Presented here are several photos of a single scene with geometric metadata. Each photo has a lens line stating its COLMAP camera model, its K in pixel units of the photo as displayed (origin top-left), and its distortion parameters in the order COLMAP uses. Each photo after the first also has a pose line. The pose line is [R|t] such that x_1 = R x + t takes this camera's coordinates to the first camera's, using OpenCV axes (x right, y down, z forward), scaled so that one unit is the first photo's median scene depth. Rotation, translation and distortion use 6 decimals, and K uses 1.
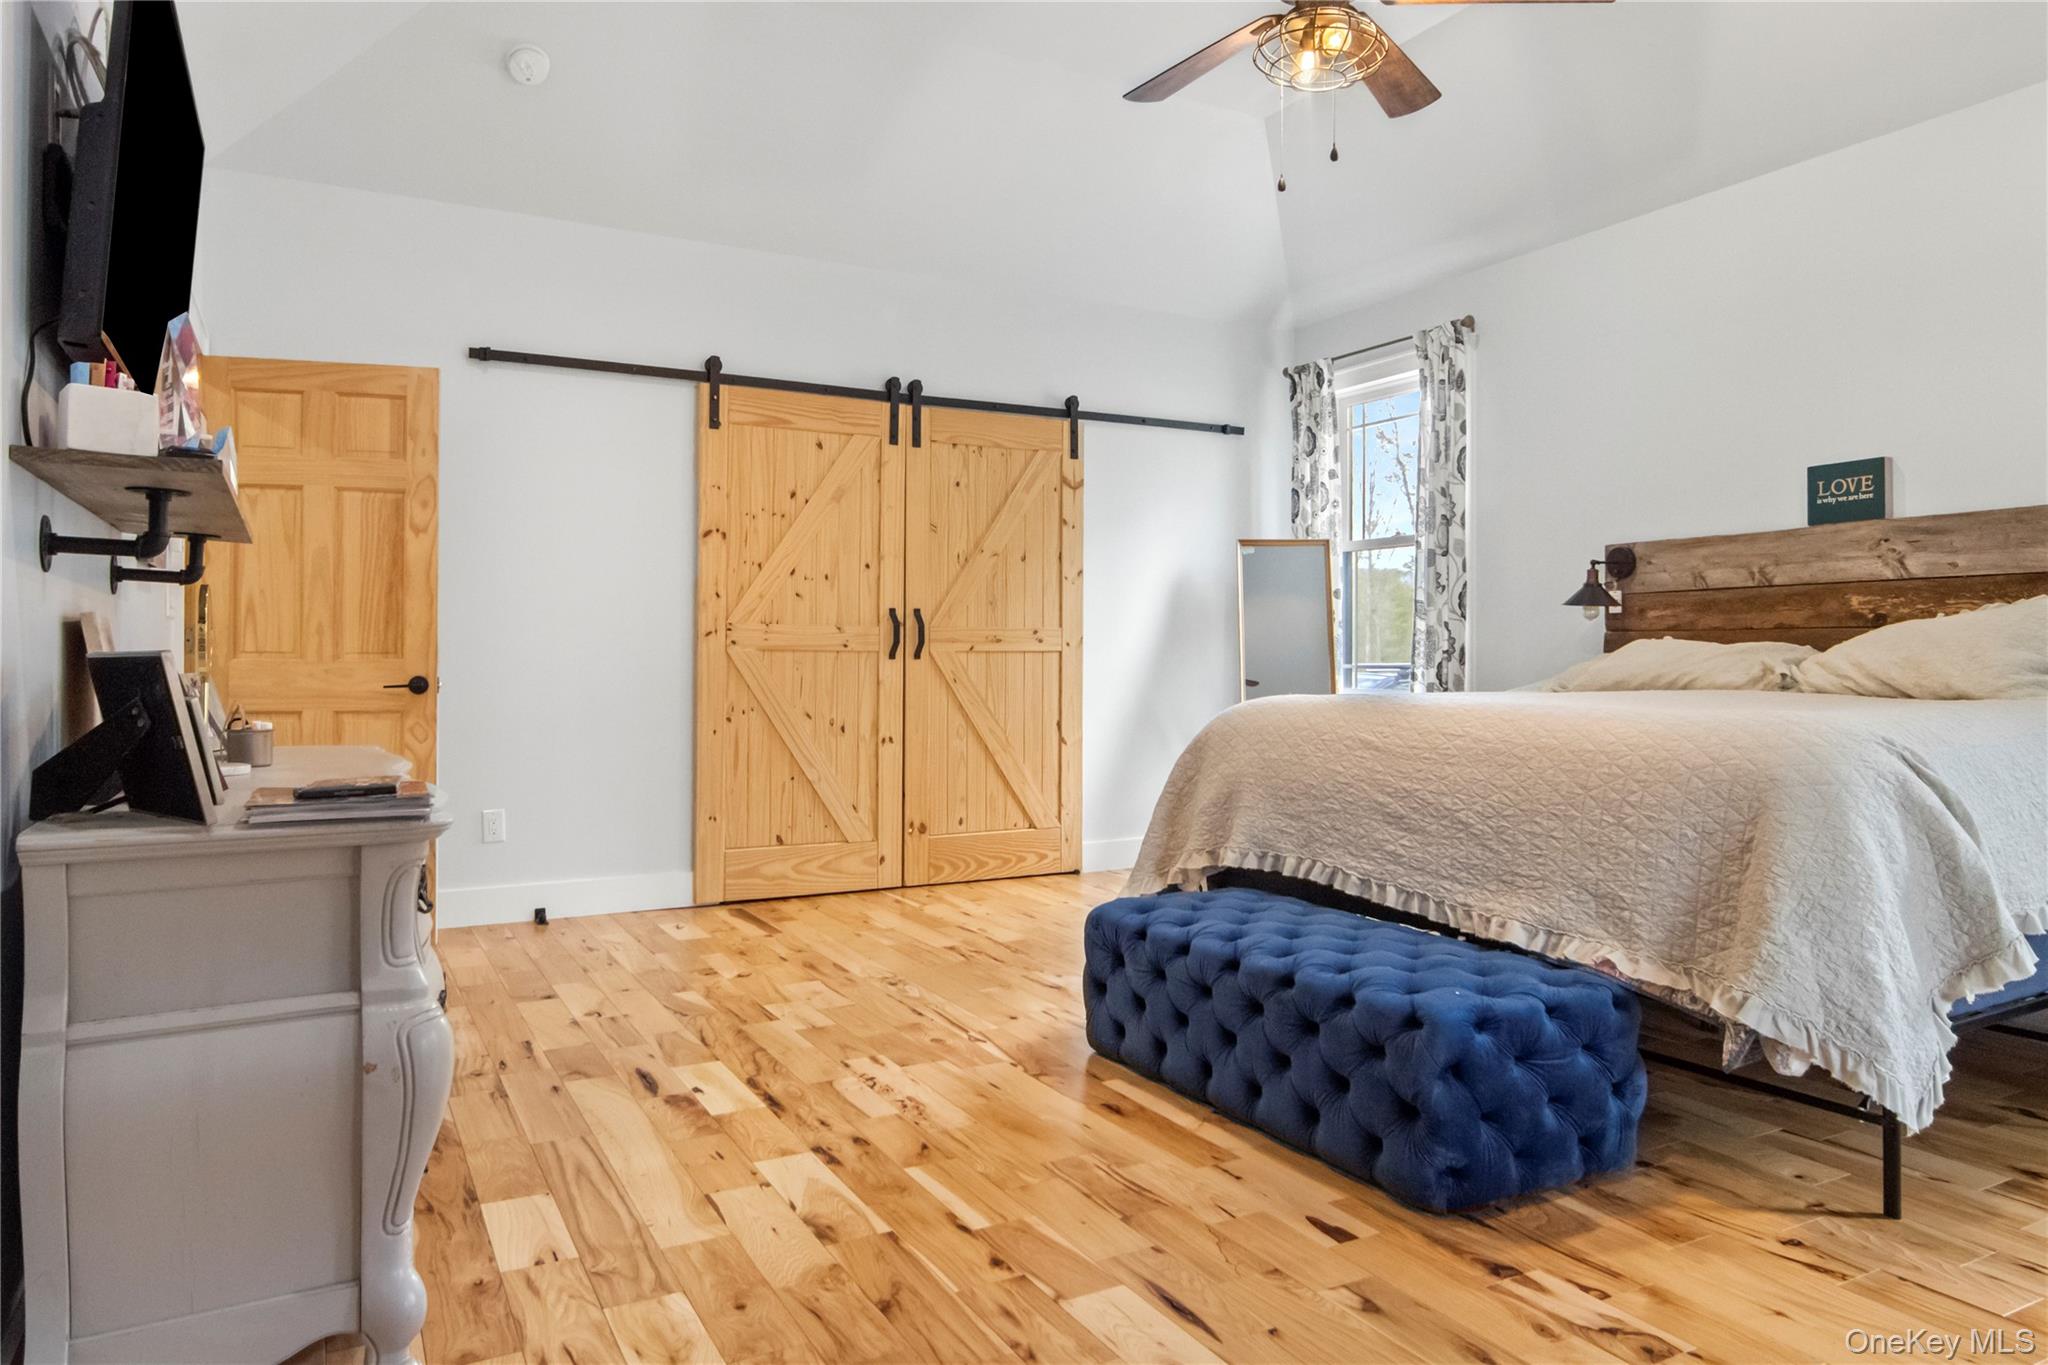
lens RADIAL K [[1307.4, 0, 1027.6], [0, 1307.4, 682.6], [0, 0, 1]] dist [-0.004400, 0.003179]
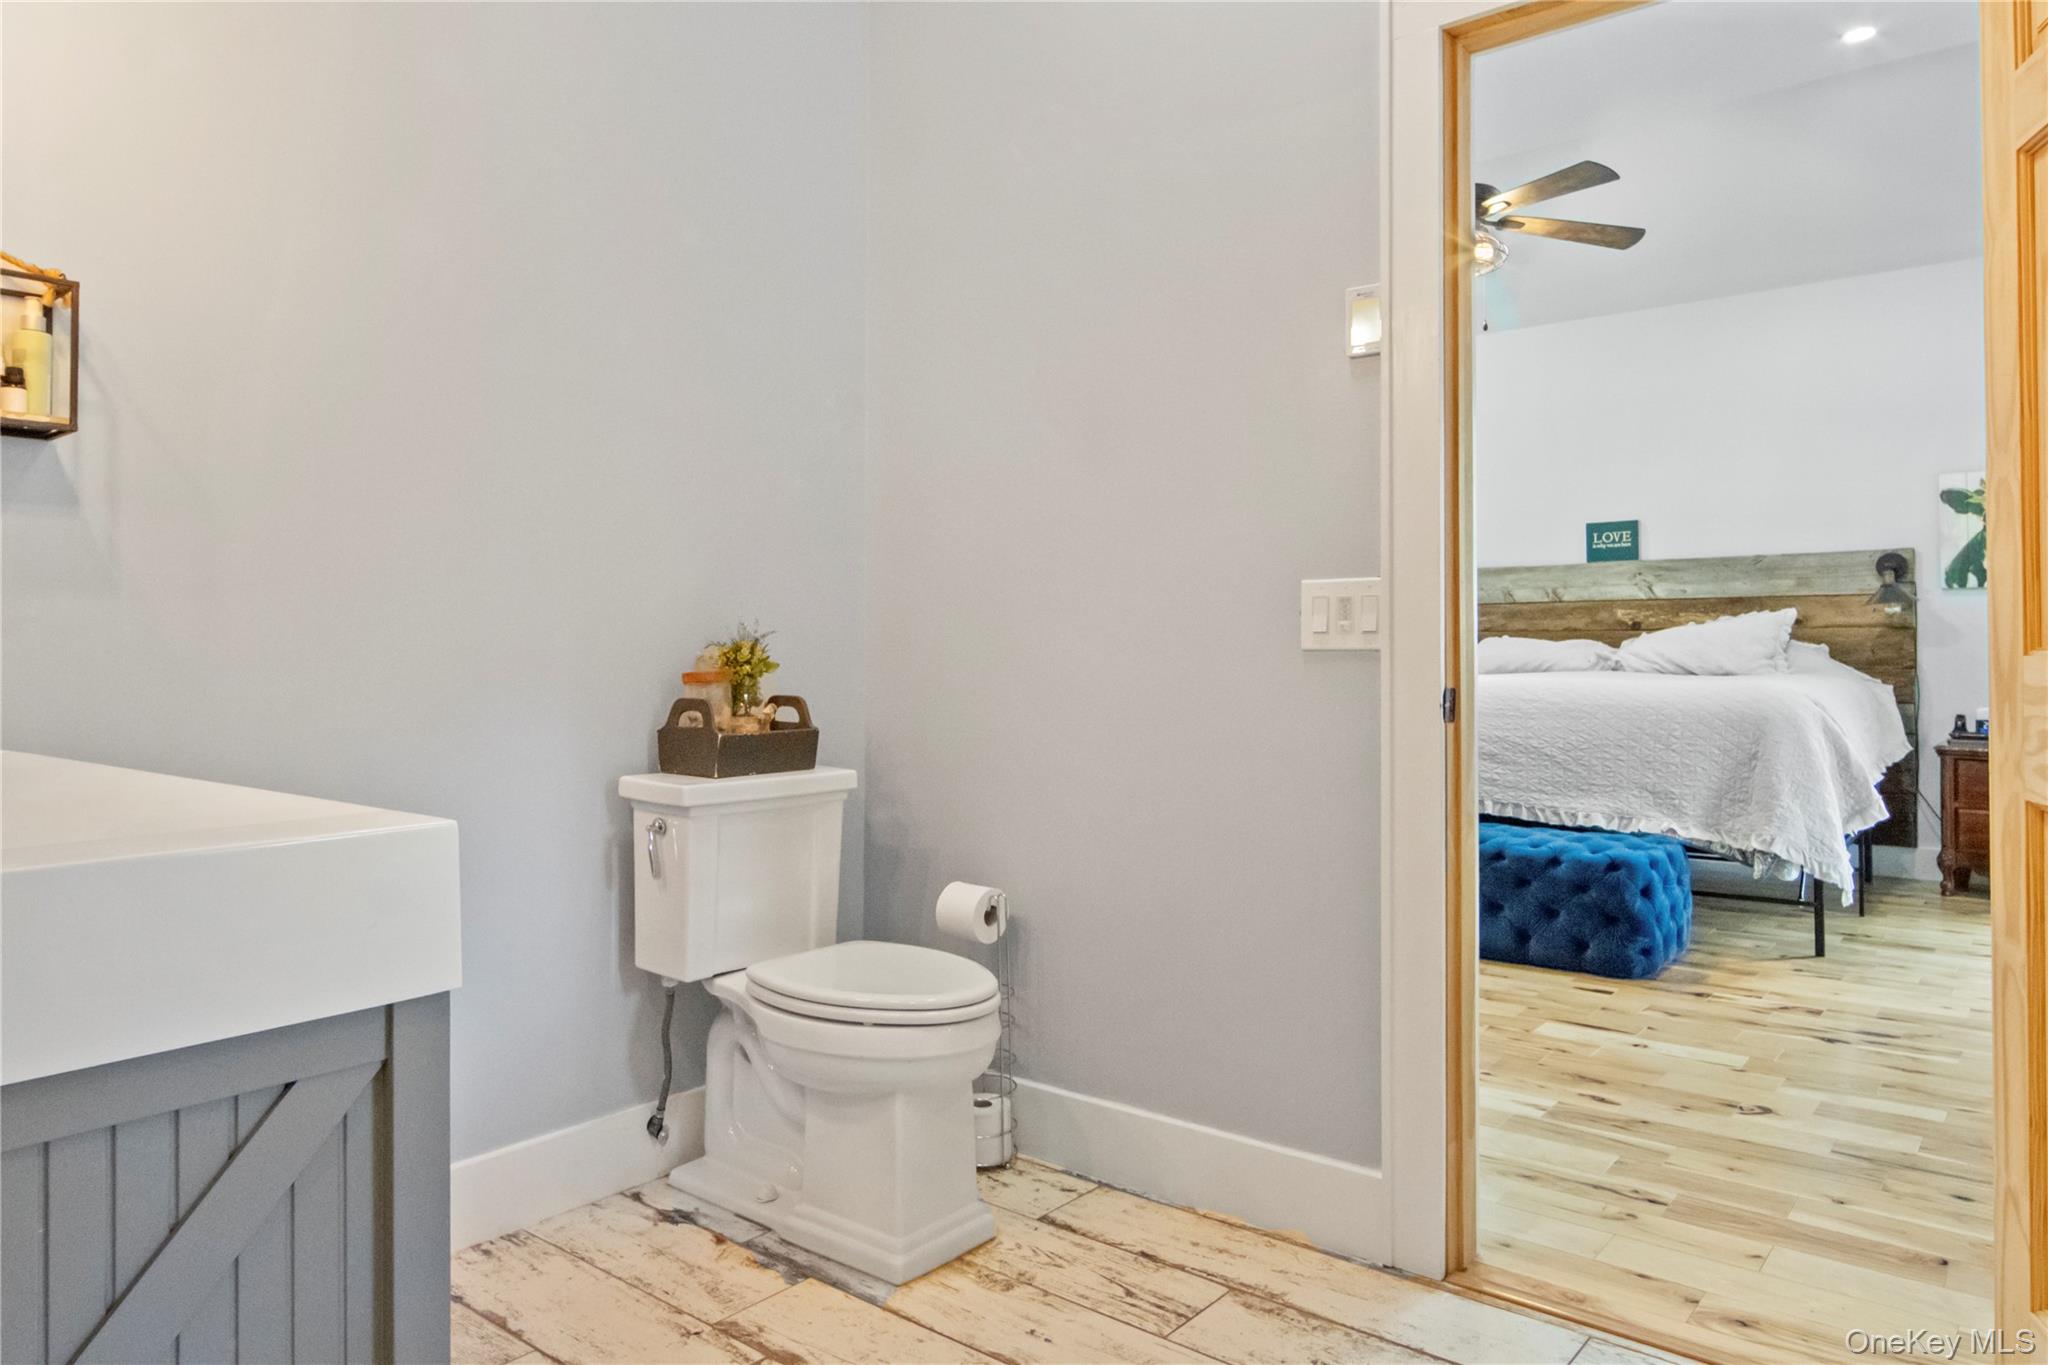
lens RADIAL K [[1307.4, 0, 1017.7], [0, 1307.4, 666.7], [0, 0, 1]] dist [-0.004400, 0.003179]
pose [[0.930438, -0.006216, 0.366398, -0.798682], [0.008582, 0.999952, -0.004829, 0.002381], [-0.366350, 0.007638, 0.930446, -0.222807]]
